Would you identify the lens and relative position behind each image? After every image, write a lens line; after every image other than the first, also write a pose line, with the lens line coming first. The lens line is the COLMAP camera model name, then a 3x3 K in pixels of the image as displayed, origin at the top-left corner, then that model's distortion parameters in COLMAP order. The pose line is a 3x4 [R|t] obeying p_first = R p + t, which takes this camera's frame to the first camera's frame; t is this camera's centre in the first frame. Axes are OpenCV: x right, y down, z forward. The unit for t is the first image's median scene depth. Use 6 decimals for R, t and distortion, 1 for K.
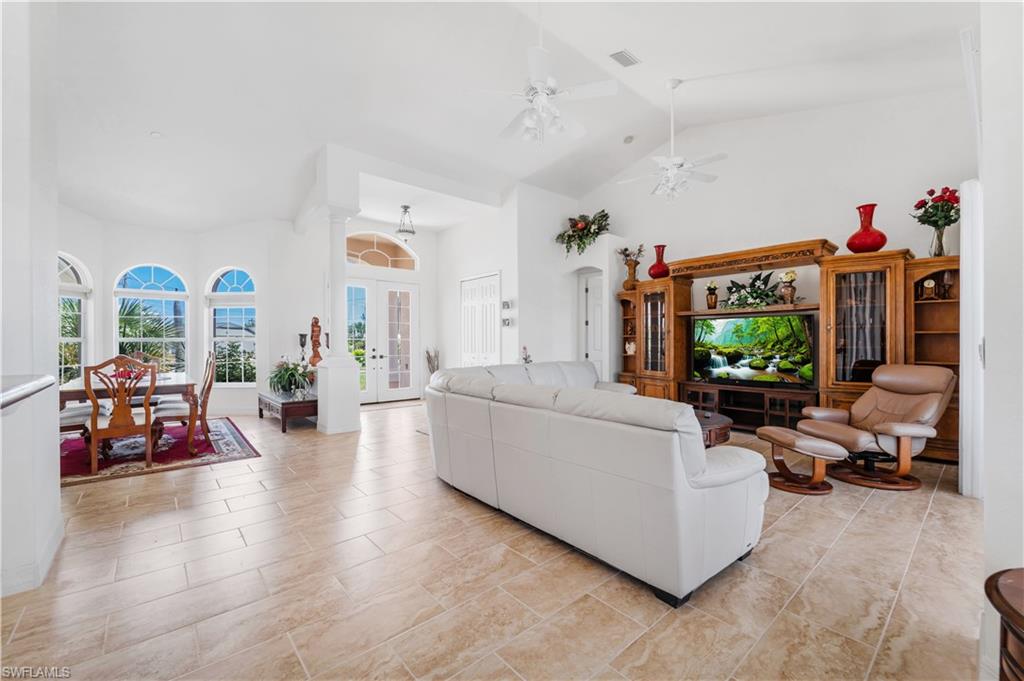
lens RADIAL K [[415.8, 0, 511.8], [0, 415.8, 344.1], [0, 0, 1]] dist [0.002828, -0.000261]
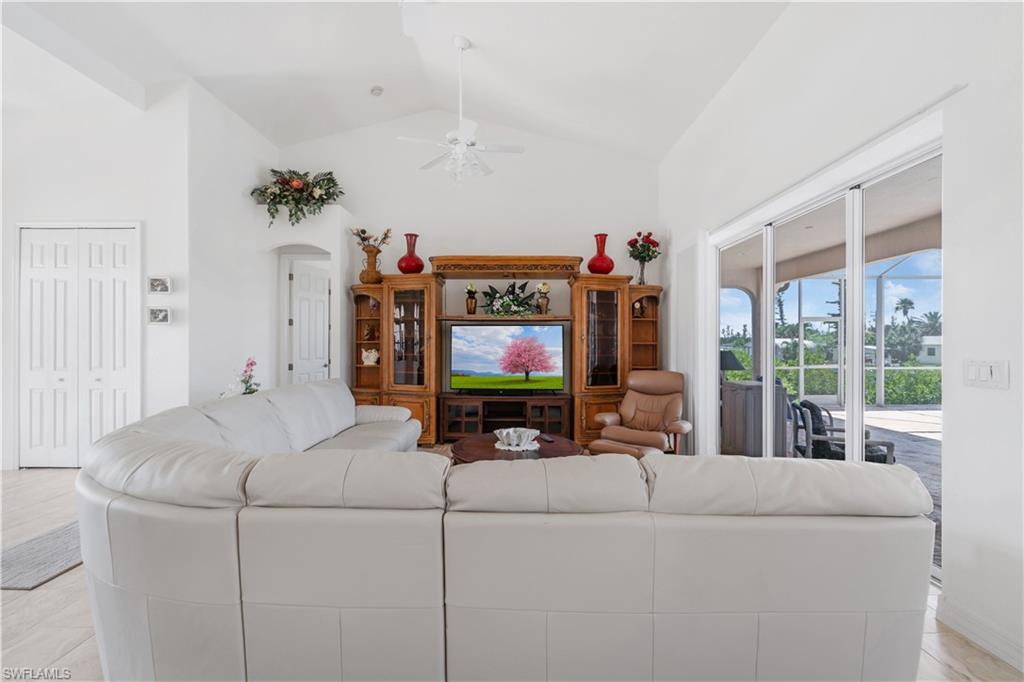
lens RADIAL K [[415.8, 0, 511.8], [0, 415.8, 344.6], [0, 0, 1]] dist [0.002828, -0.000261]
pose [[0.658758, 0.002442, 0.752351, -0.141812], [-0.001234, 0.999997, -0.002165, -0.013683], [-0.752353, 0.000498, 0.658759, 0.298586]]
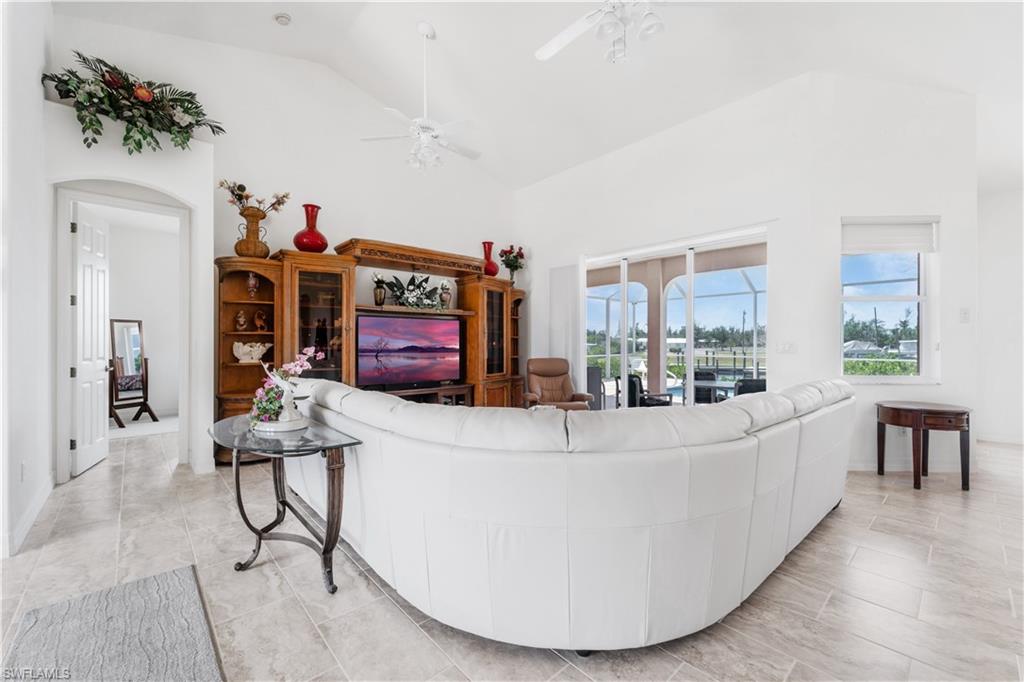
lens RADIAL K [[415.8, 0, 511.8], [0, 415.8, 344.6], [0, 0, 1]] dist [0.002828, -0.000261]
pose [[-0.015876, -0.000852, 0.999874, -0.357516], [0.004073, 0.999991, 0.000917, -0.001159], [-0.999866, 0.004087, -0.015873, 0.678780]]
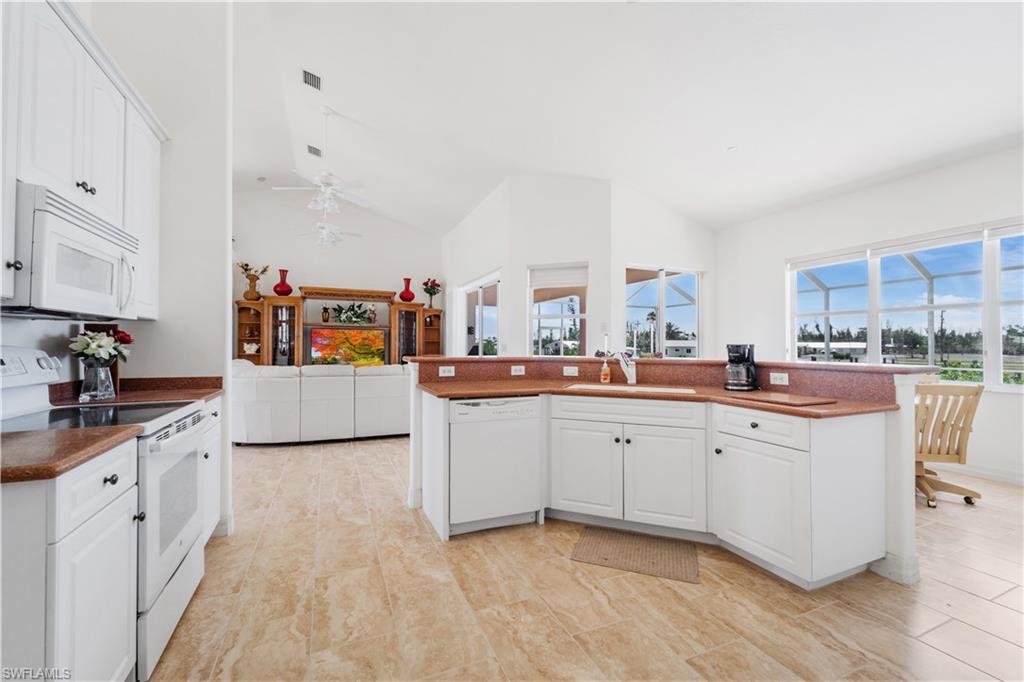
lens RADIAL K [[415.8, 0, 511.8], [0, 415.8, 344.6], [0, 0, 1]] dist [0.002828, -0.000261]
pose [[0.296696, 0.006973, 0.954946, -0.681901], [-0.004085, 0.999973, -0.006032, 0.002610], [-0.954963, -0.002111, 0.296717, -0.071762]]
